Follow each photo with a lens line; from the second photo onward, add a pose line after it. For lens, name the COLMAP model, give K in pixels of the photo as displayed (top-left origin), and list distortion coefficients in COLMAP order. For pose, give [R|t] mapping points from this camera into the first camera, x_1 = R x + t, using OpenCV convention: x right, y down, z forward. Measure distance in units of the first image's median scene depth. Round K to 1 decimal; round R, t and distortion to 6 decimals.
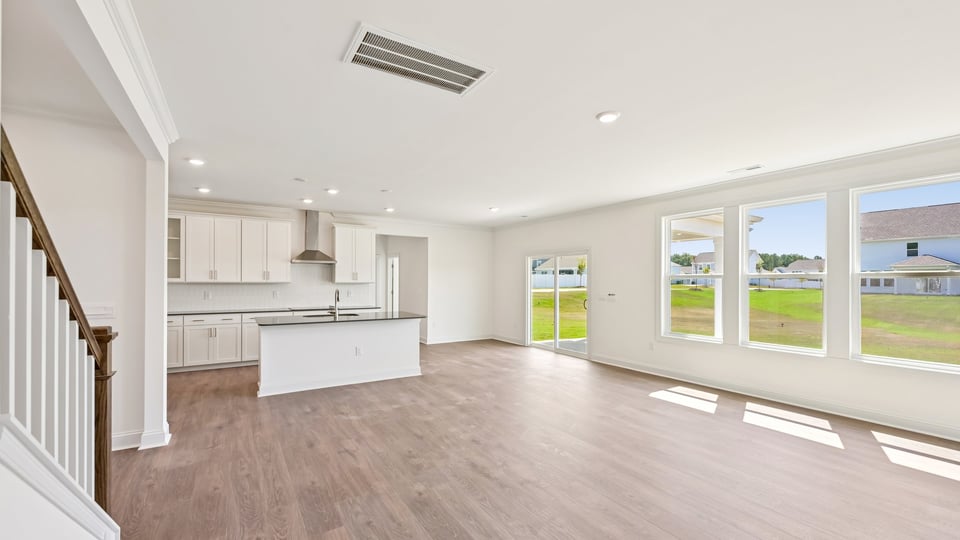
lens RADIAL K [[392.3, 0, 484.1], [0, 392.3, 275.7], [0, 0, 1]] dist [-0.001790, -0.000041]
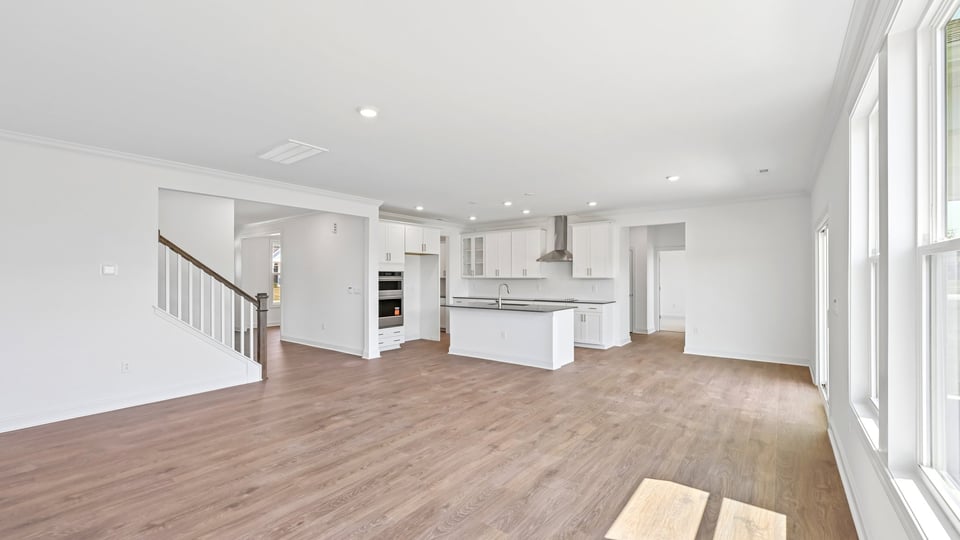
lens RADIAL K [[392.3, 0, 484.1], [0, 392.3, 275.7], [0, 0, 1]] dist [-0.001790, -0.000041]
pose [[0.341353, -0.008463, -0.939897, 0.668062], [0.017537, 0.999843, -0.002634, 0.011801], [0.939772, -0.015584, 0.341447, 0.460930]]
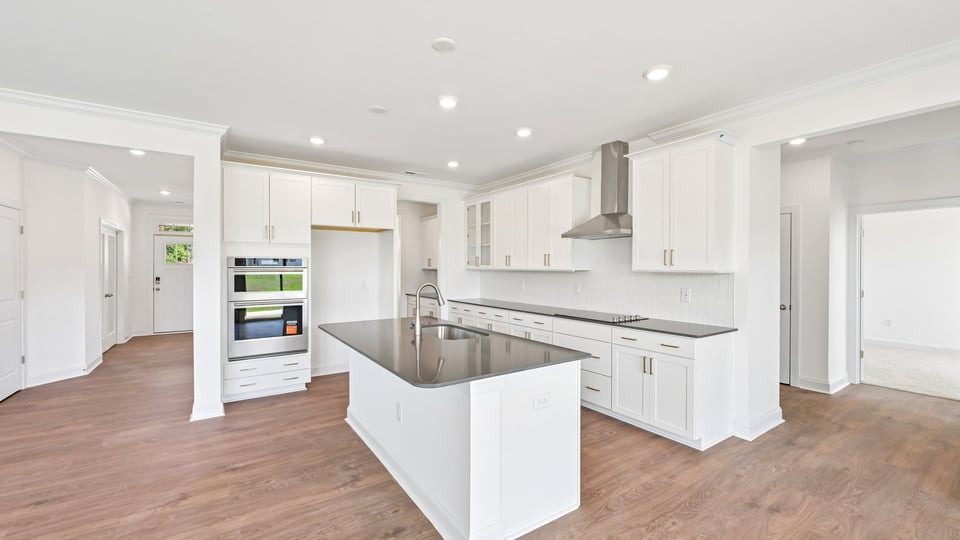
lens RADIAL K [[389.1, 0, 480.0], [0, 389.1, 270.0], [0, 0, 1]] dist [-0.003259, 0.000125]
pose [[0.021830, 0.003125, -0.999757, 0.138799], [0.013486, 0.999903, 0.003420, 0.014003], [0.999671, -0.013557, 0.021786, 0.931455]]
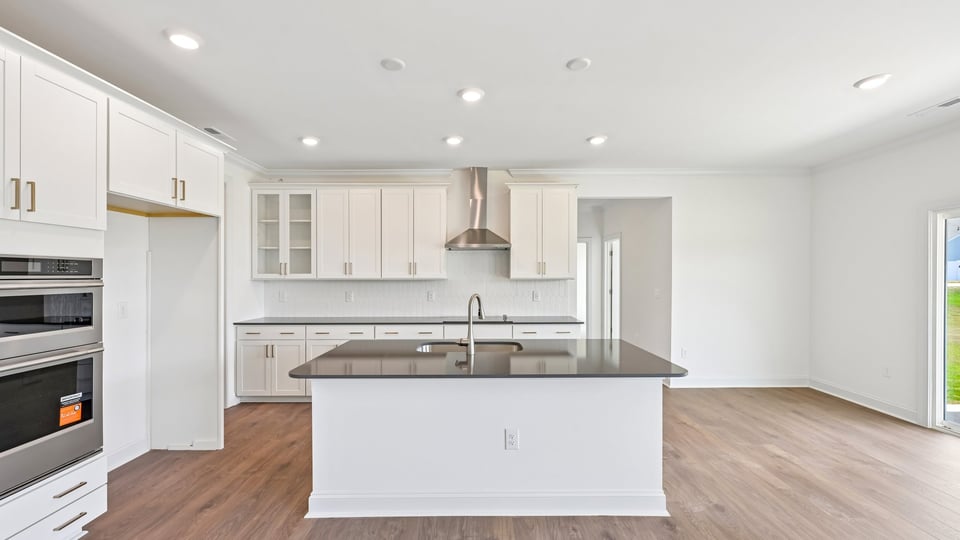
lens RADIAL K [[392.3, 0, 484.1], [0, 392.3, 275.7], [0, 0, 1]] dist [-0.001790, -0.000041]
pose [[0.844755, -0.005446, -0.535126, -0.096503], [0.013649, 0.999842, 0.011371, 0.006004], [0.534979, -0.016910, 0.844696, 0.531689]]
